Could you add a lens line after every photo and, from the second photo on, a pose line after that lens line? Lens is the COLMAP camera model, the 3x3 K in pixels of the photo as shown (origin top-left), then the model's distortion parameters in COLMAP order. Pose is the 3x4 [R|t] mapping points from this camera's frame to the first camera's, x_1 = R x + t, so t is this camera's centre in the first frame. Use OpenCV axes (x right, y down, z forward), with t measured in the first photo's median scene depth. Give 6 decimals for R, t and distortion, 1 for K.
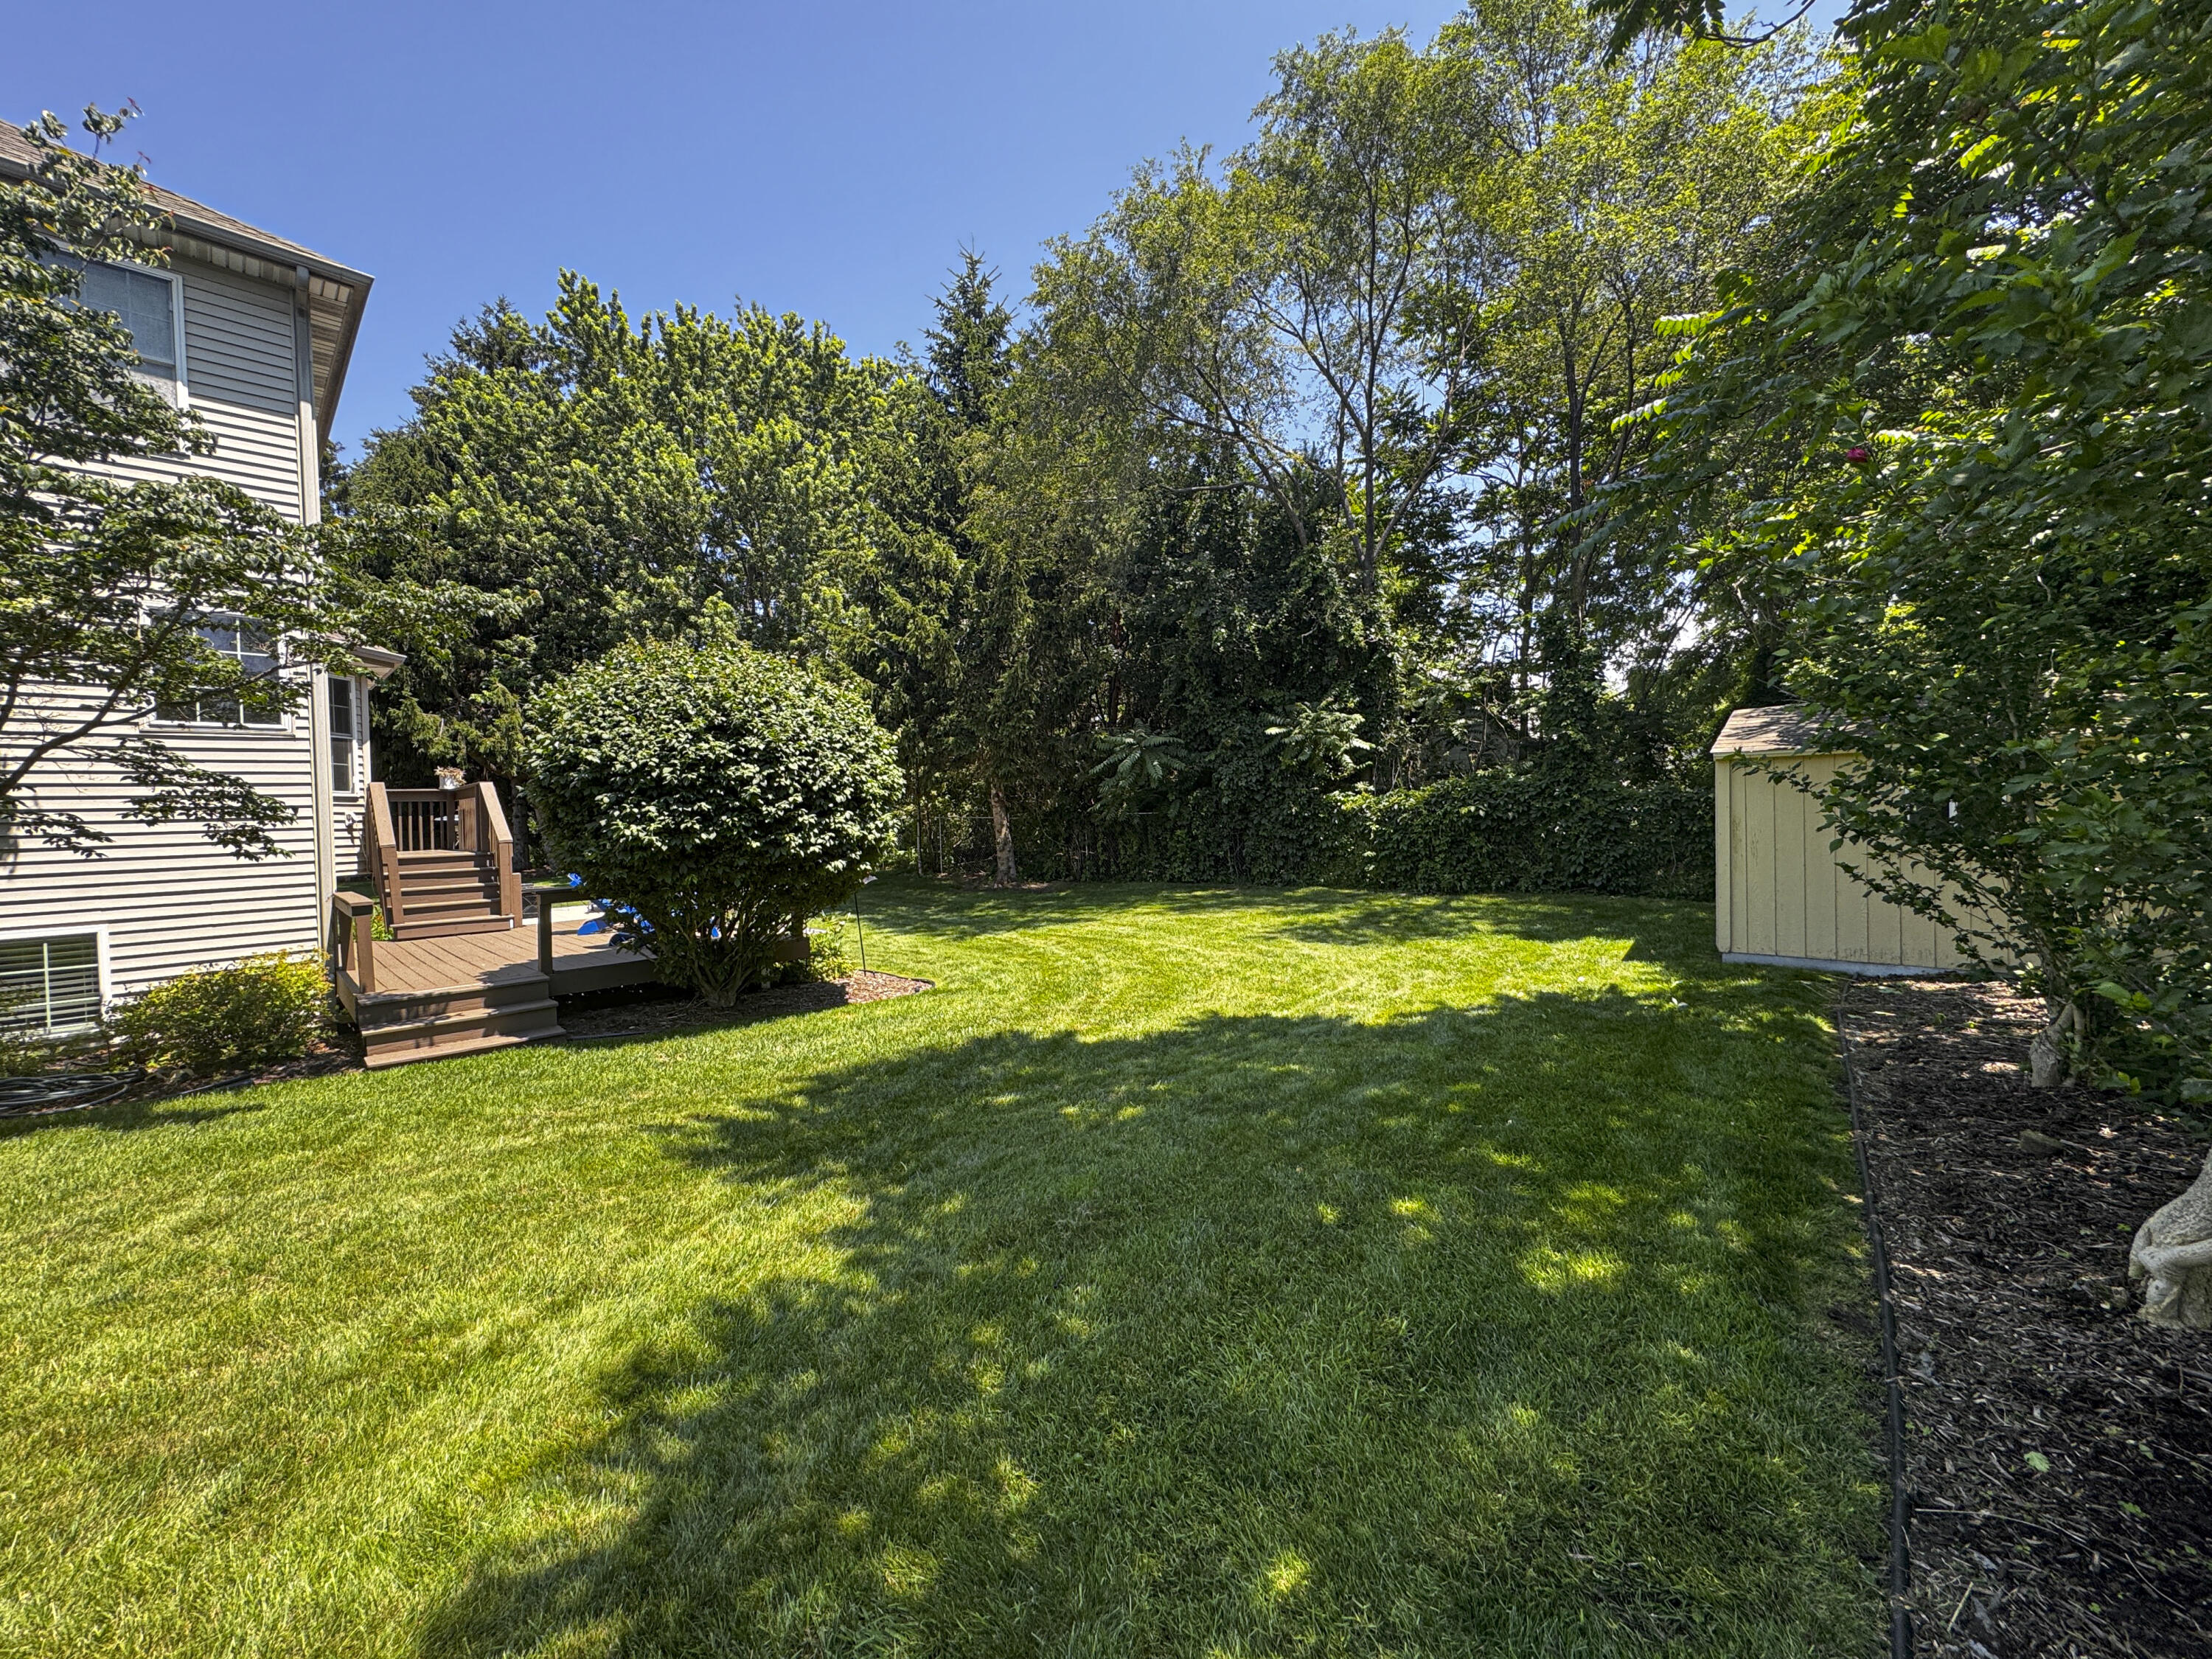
lens RADIAL K [[880.0, 0, 1106.3], [0, 880.0, 827.9], [0, 0, 1]] dist [-0.005343, 0.001165]
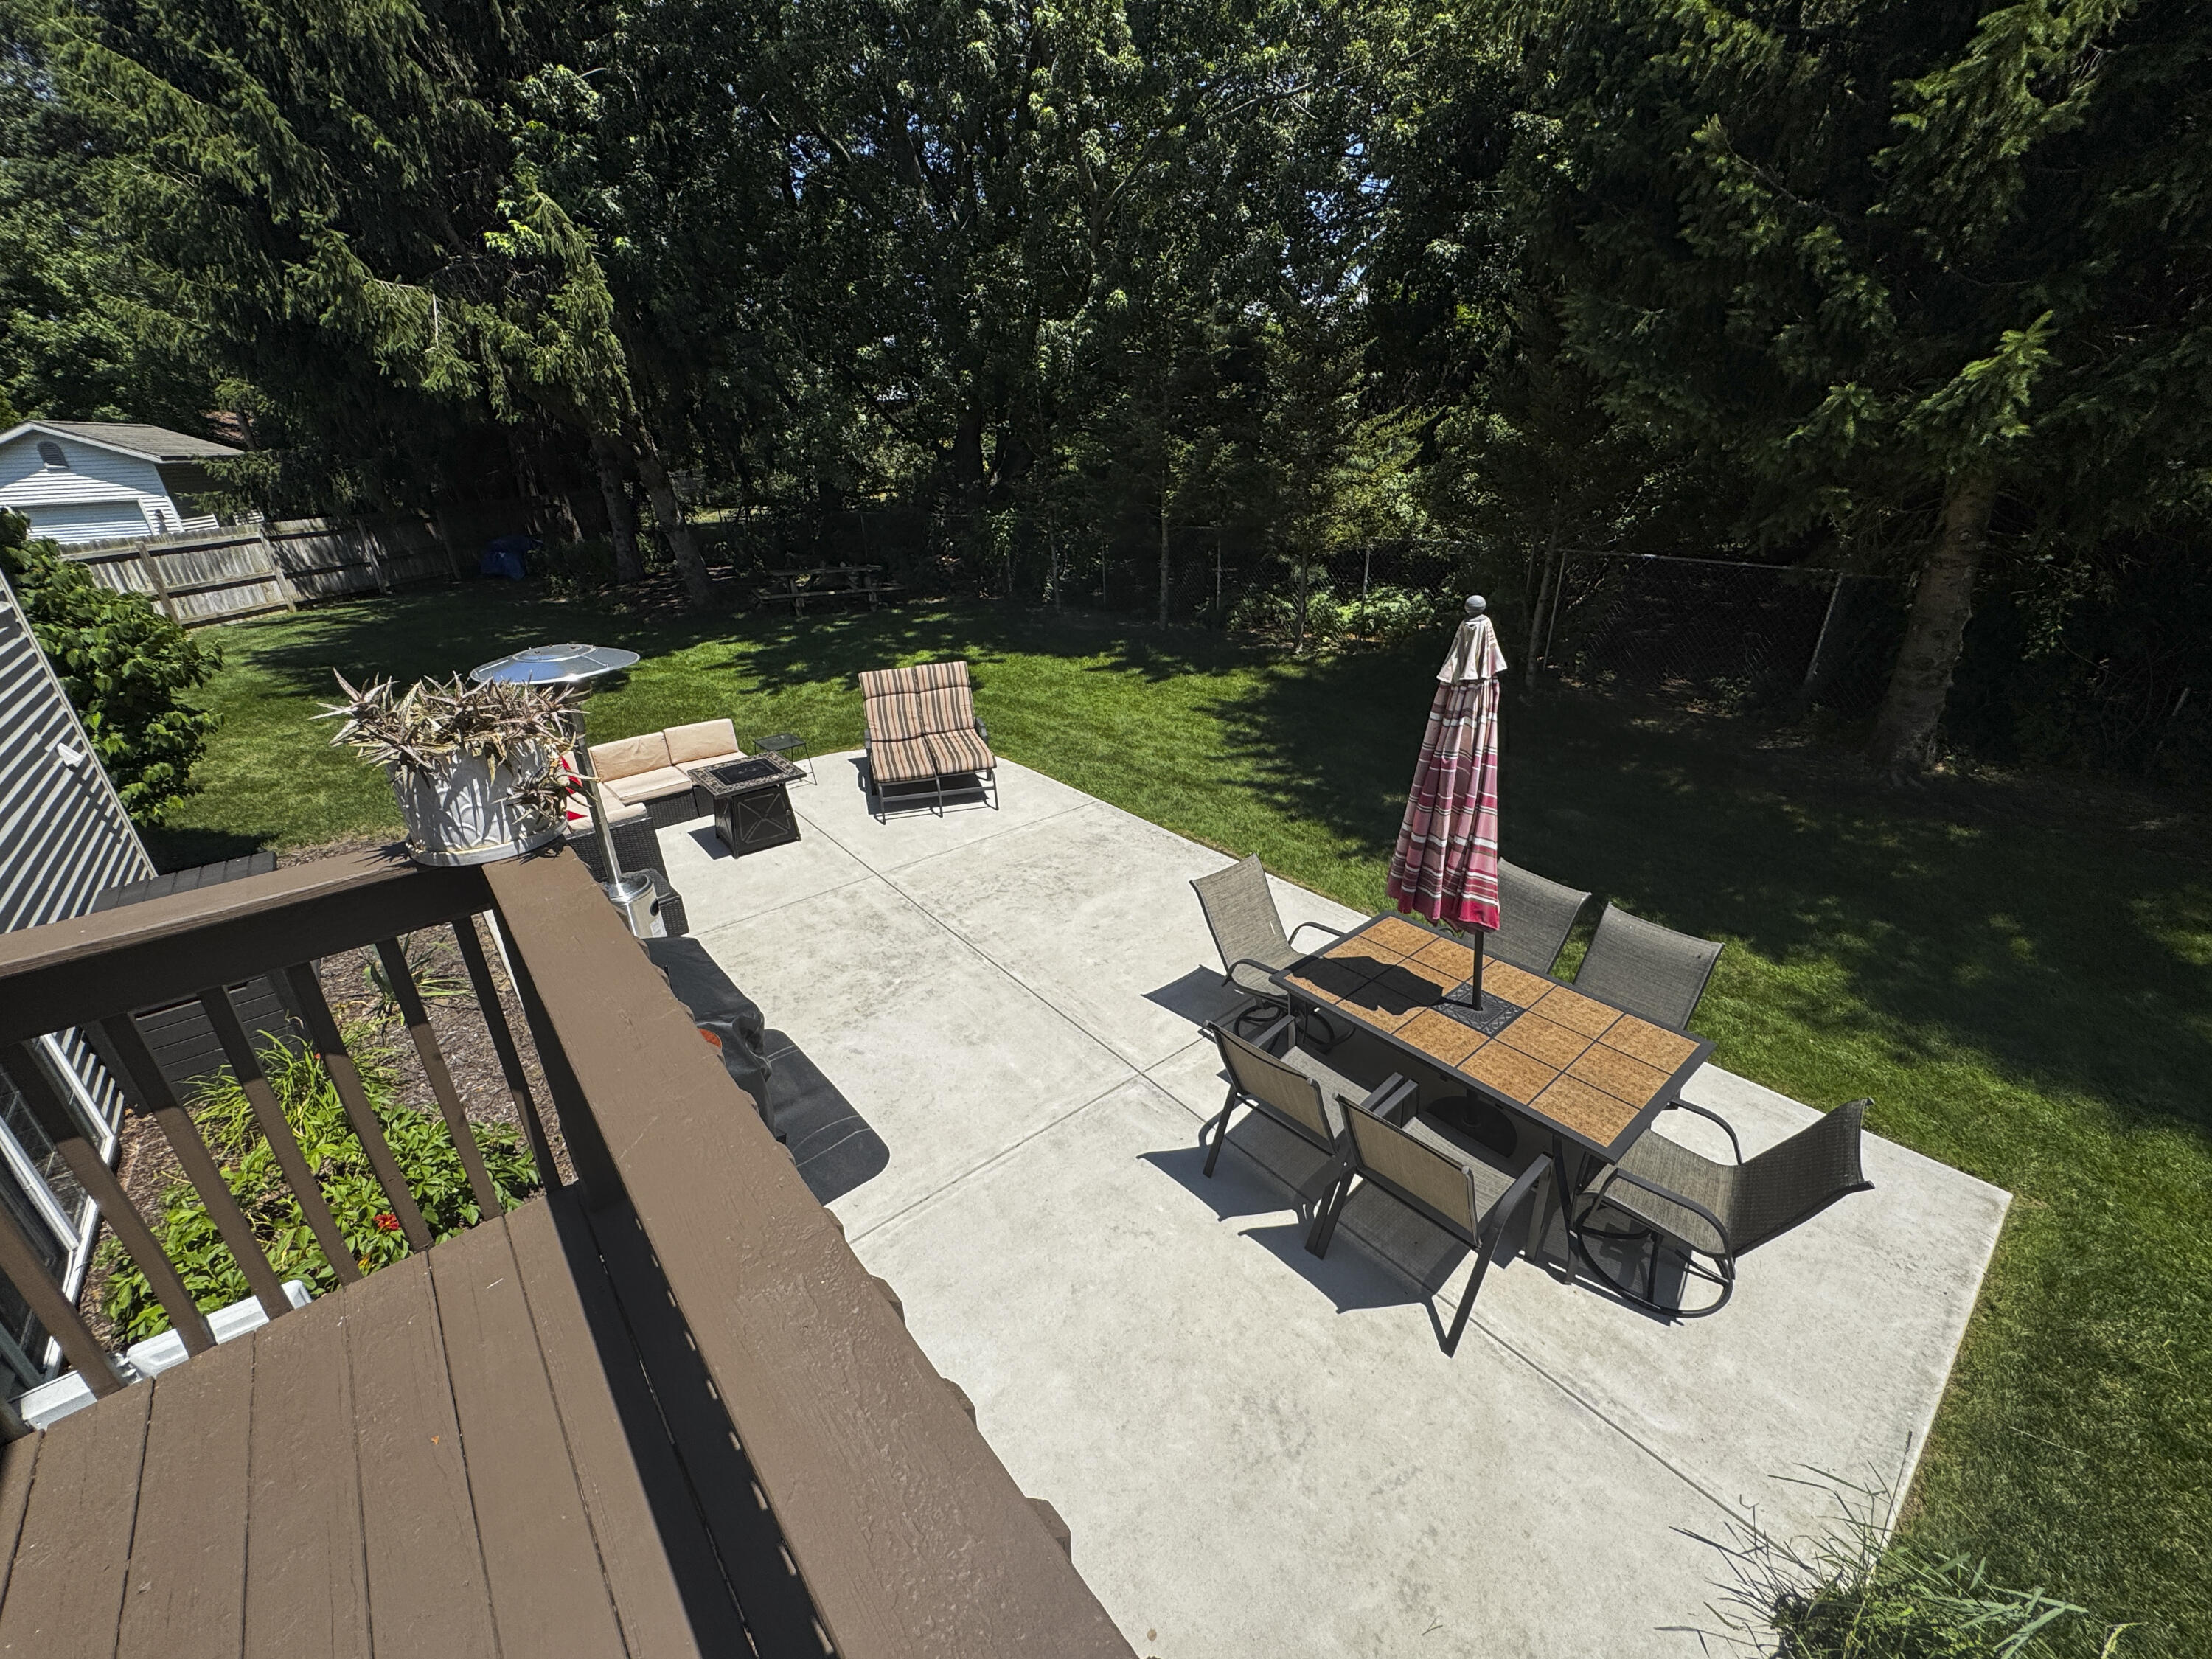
lens RADIAL K [[880.0, 0, 1110.9], [0, 880.0, 820.3], [0, 0, 1]] dist [-0.005343, 0.001165]
pose [[0.996838, 0.037009, -0.070311, -0.554908], [-0.006907, 0.921912, 0.387339, -0.081145], [0.079156, -0.385628, 0.919253, 0.764942]]
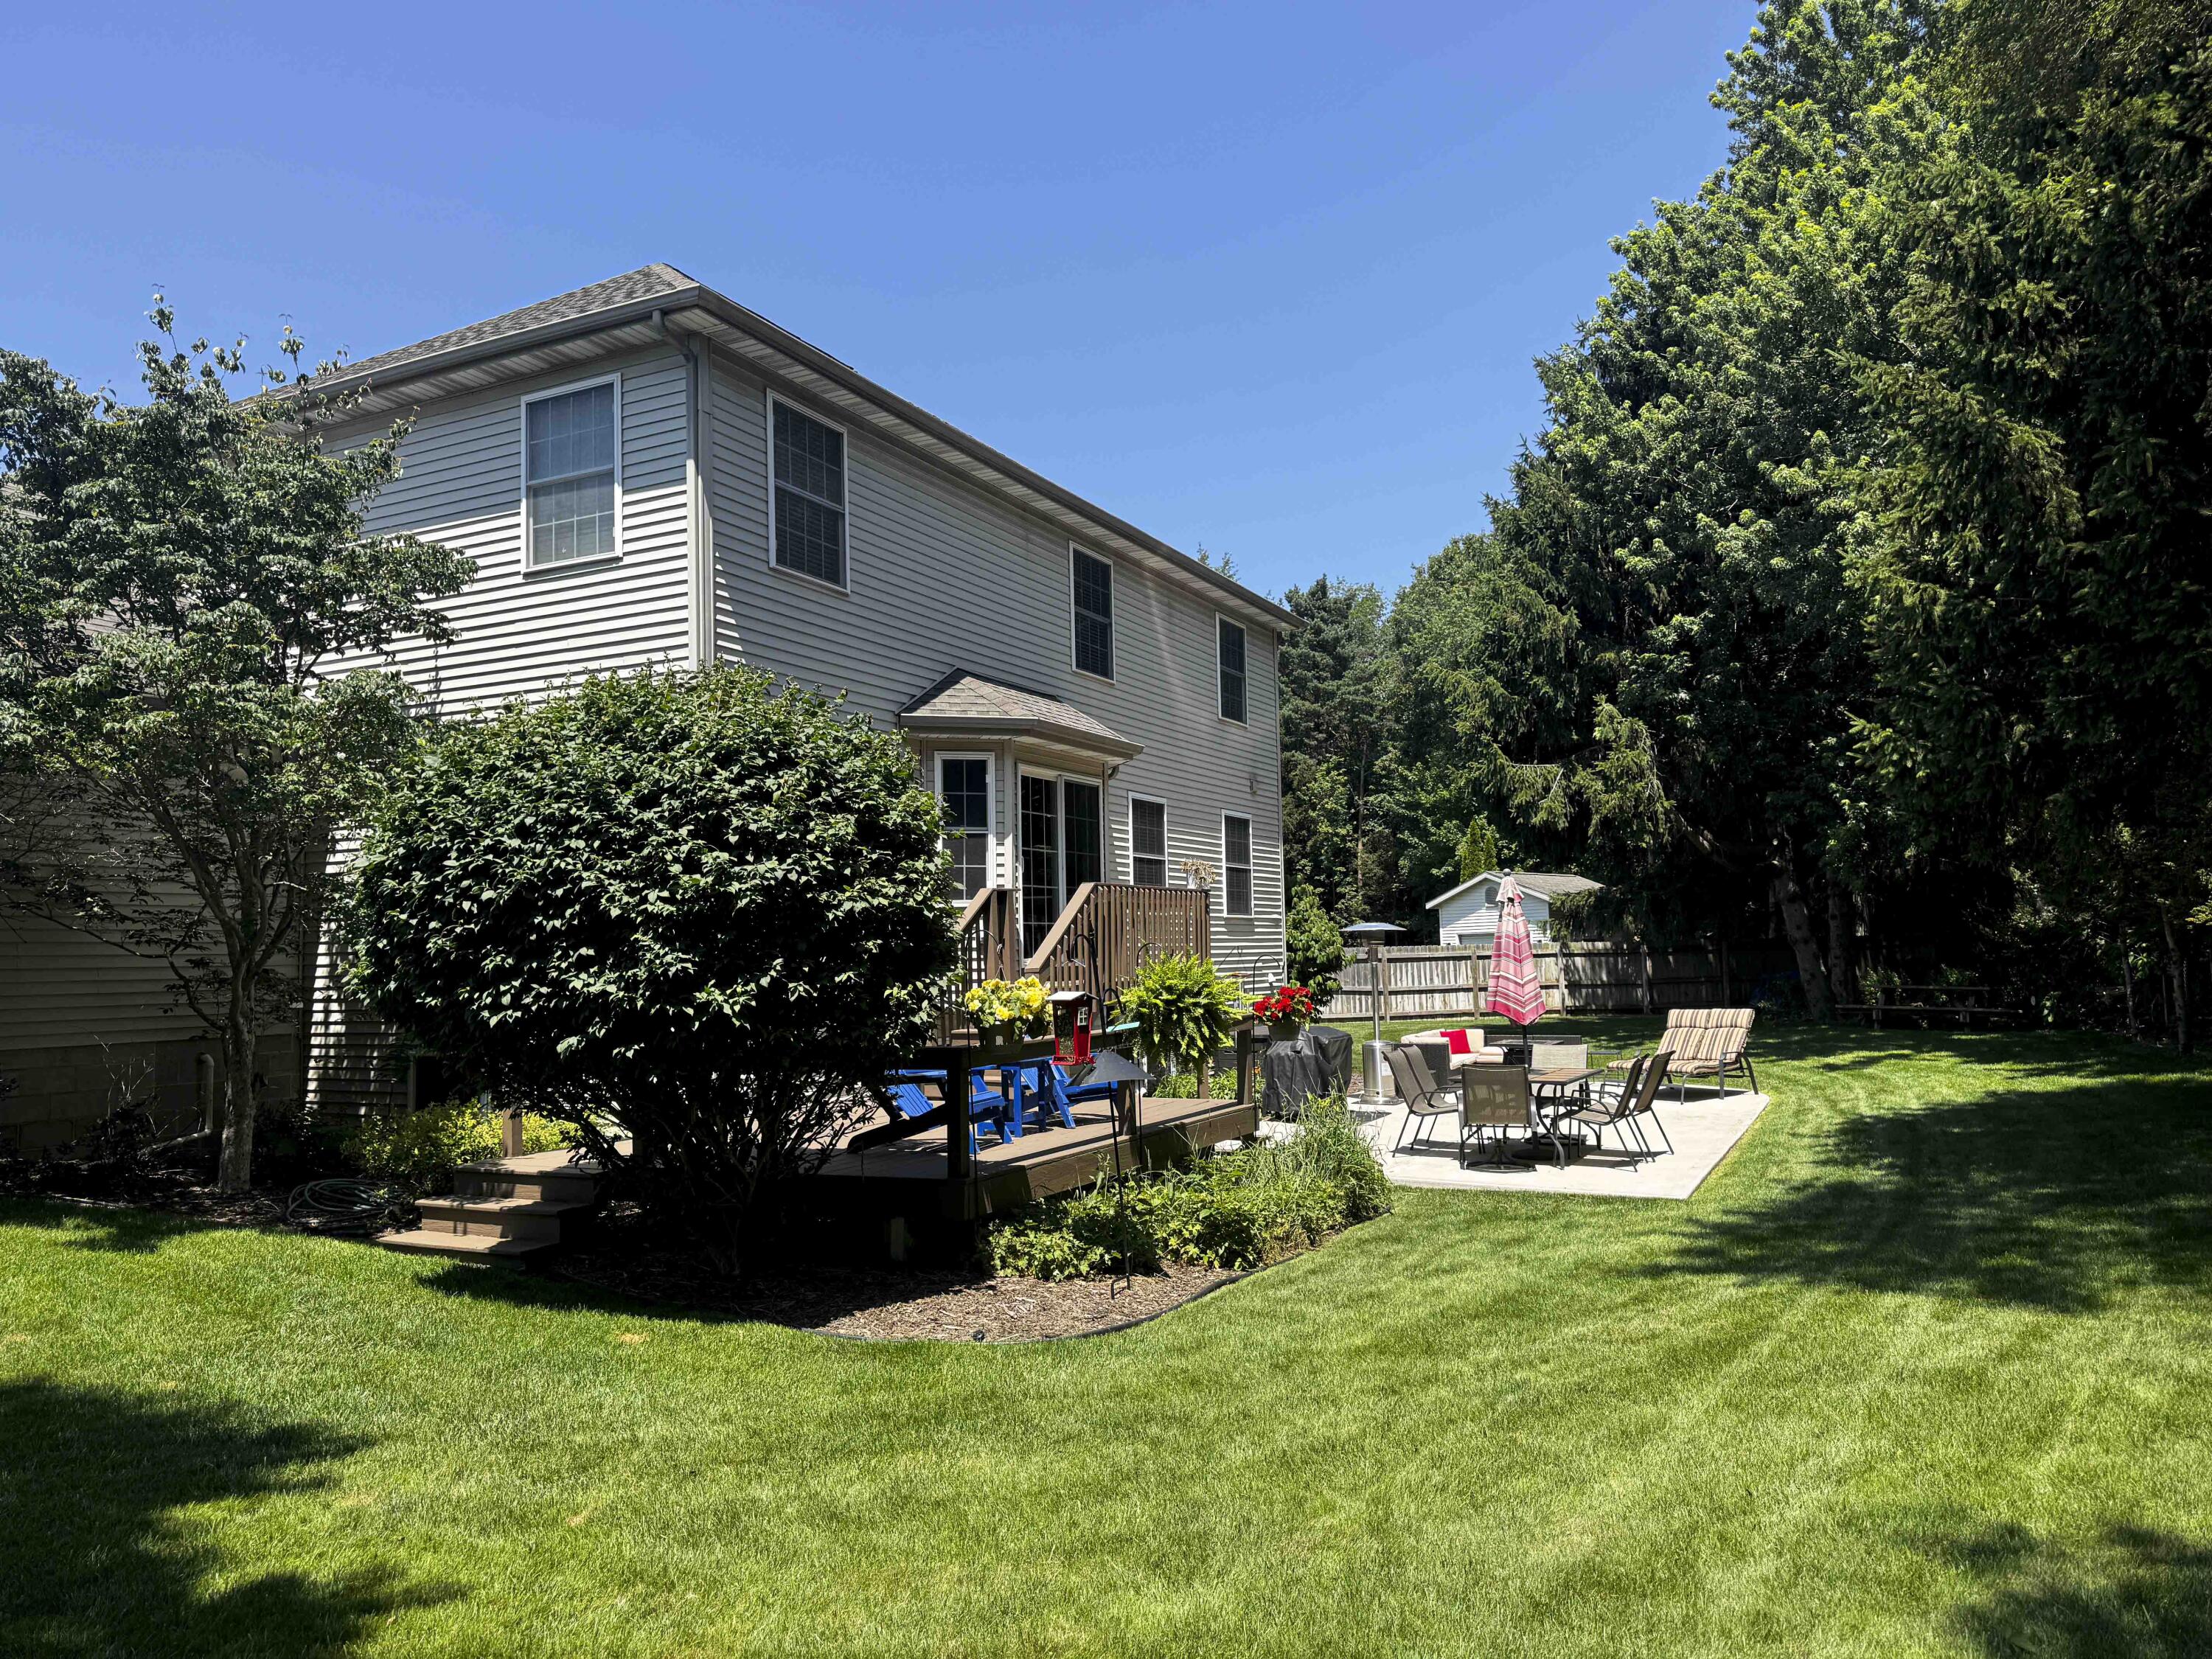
lens RADIAL K [[1547.2, 0, 1102.8], [0, 1547.2, 849.1], [0, 0, 1]] dist [0.069231, -0.076878]
pose [[0.302970, -0.040651, -0.952133, 0.337740], [-0.005490, 0.998999, -0.044399, -0.018143], [0.952984, 0.018678, 0.302443, 0.476486]]
